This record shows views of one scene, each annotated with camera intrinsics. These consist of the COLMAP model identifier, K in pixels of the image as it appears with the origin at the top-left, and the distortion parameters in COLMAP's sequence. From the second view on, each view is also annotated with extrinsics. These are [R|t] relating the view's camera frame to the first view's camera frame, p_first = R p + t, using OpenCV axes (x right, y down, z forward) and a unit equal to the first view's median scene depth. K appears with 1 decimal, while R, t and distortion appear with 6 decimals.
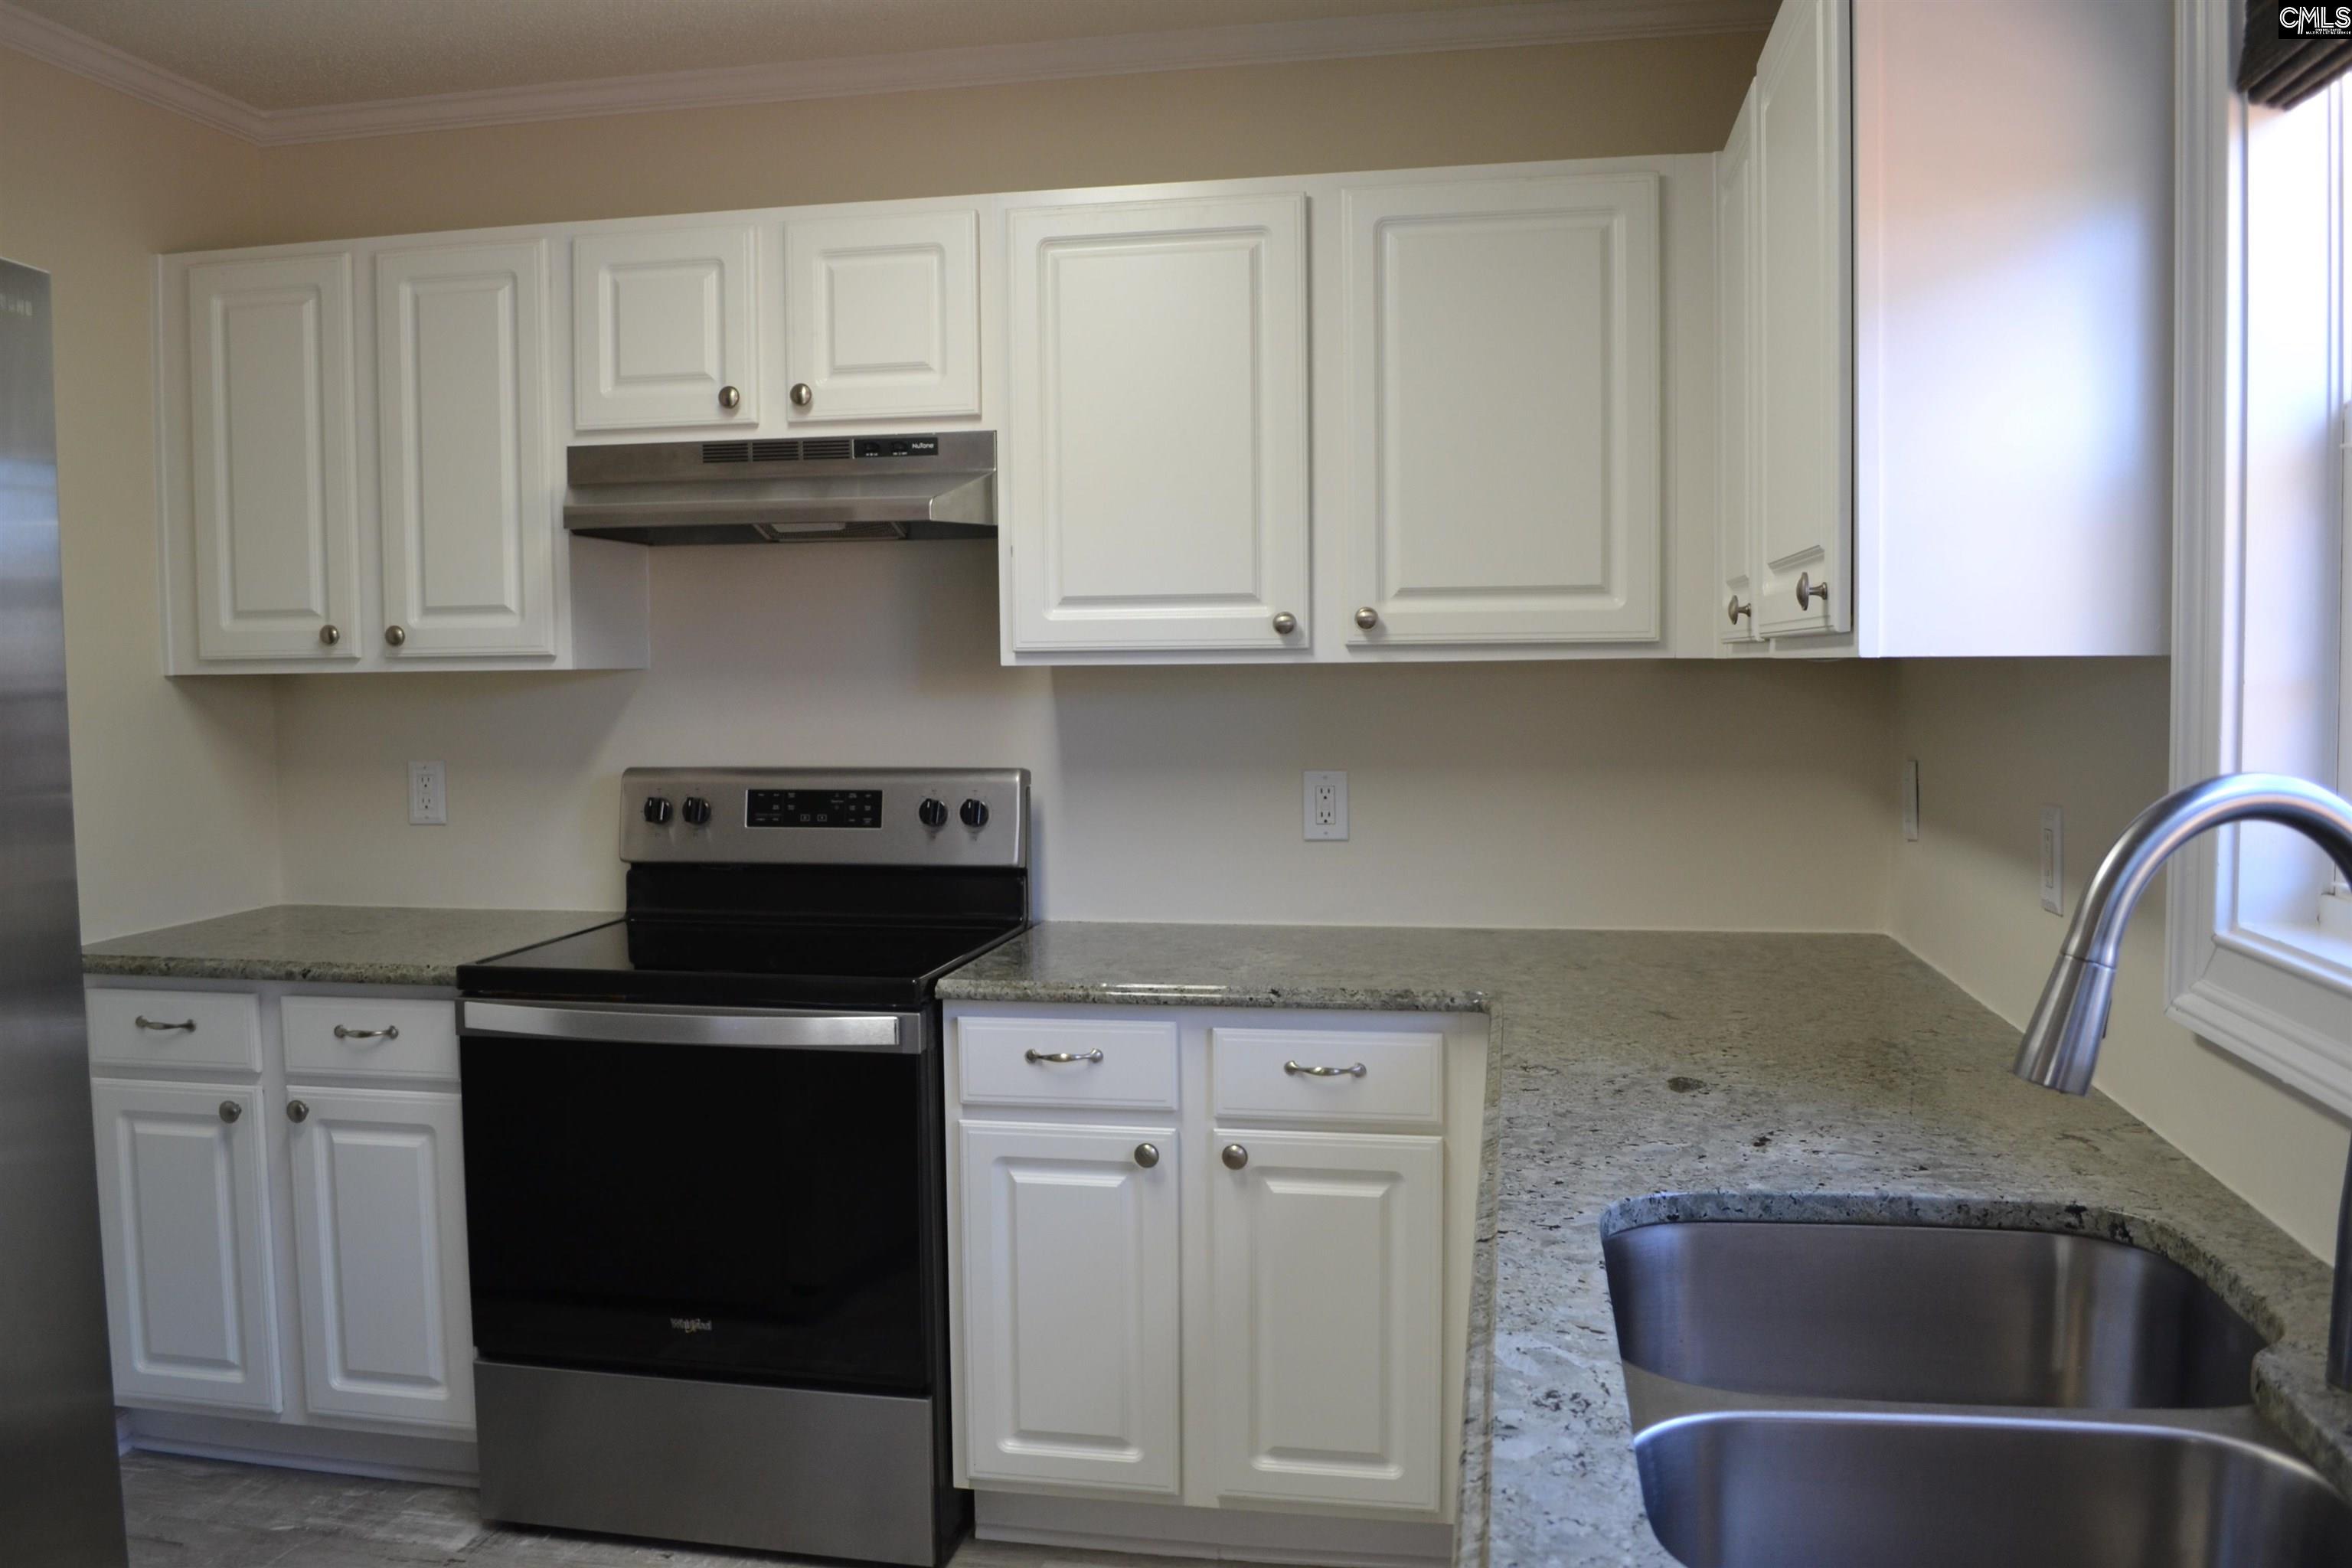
lens RADIAL K [[1802.3, 0, 1177.1], [0, 1802.3, 781.3], [0, 0, 1]] dist [-0.071872, 0.010227]
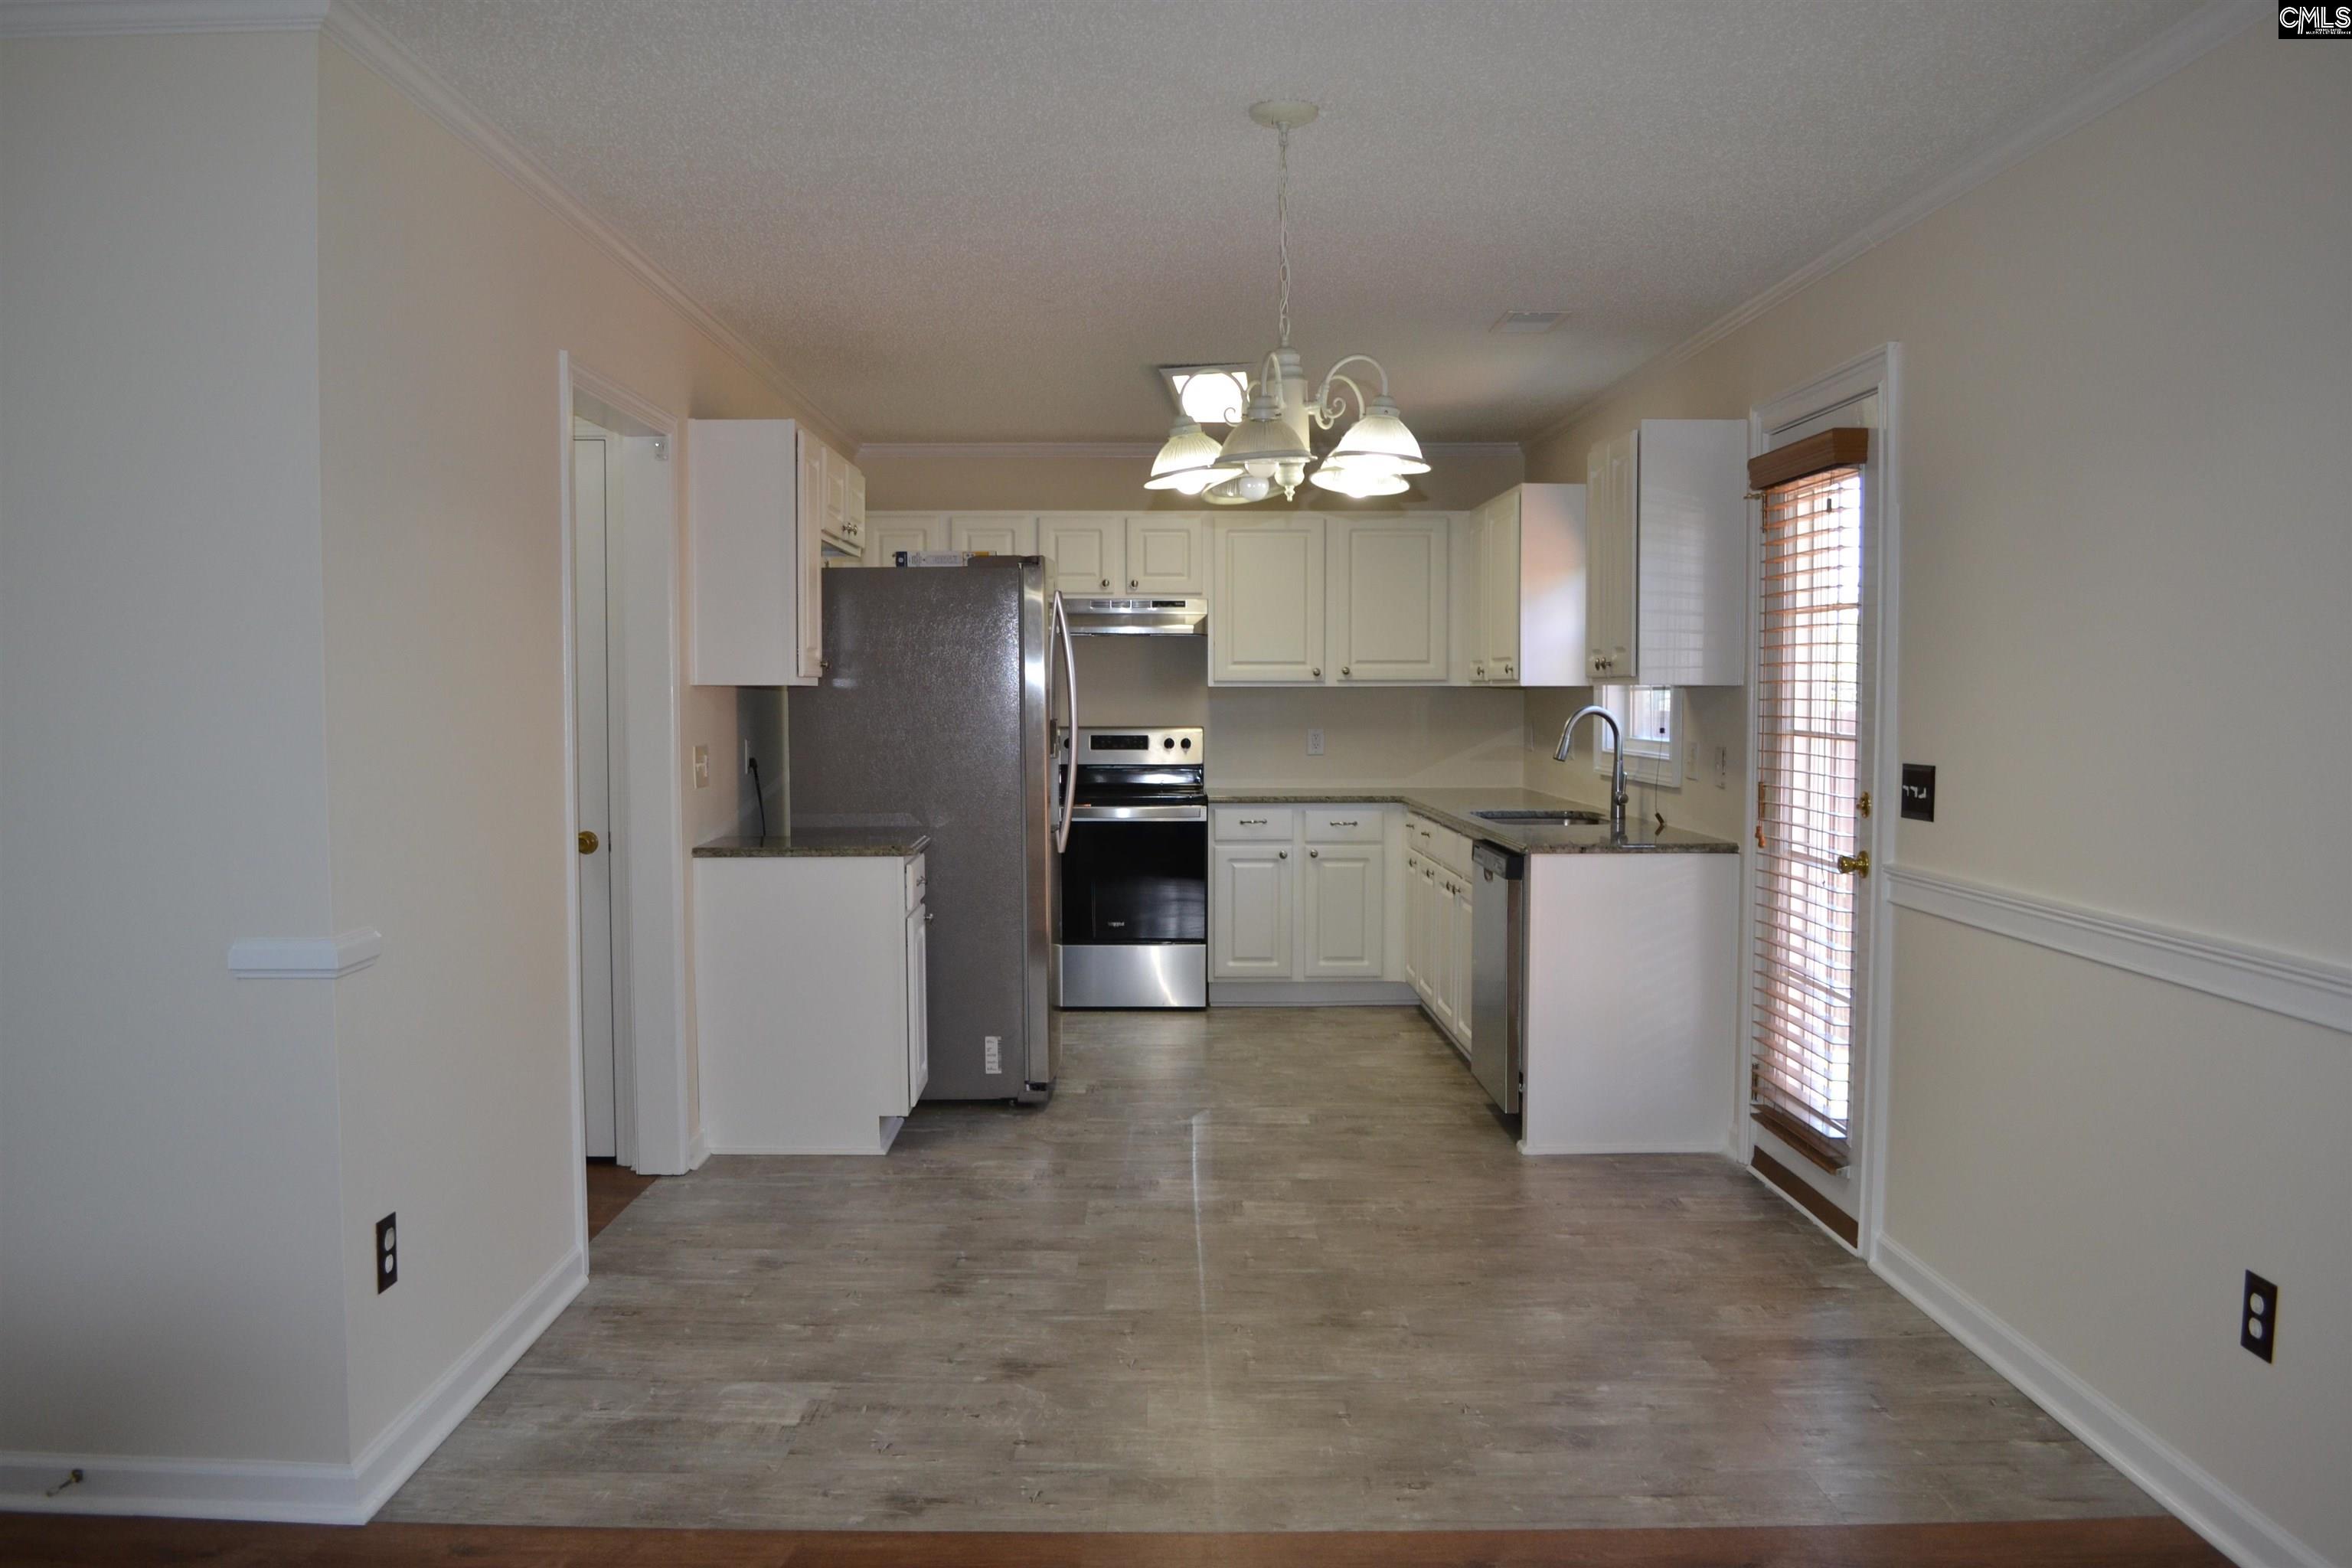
lens RADIAL K [[1802.3, 0, 1174.6], [0, 1802.3, 788.4], [0, 0, 1]] dist [-0.071872, 0.010227]
pose [[0.978886, 0.000580, 0.204404, -0.767902], [0.001865, 0.999929, -0.011769, 0.131944], [-0.204396, 0.011901, 0.978816, -1.778286]]
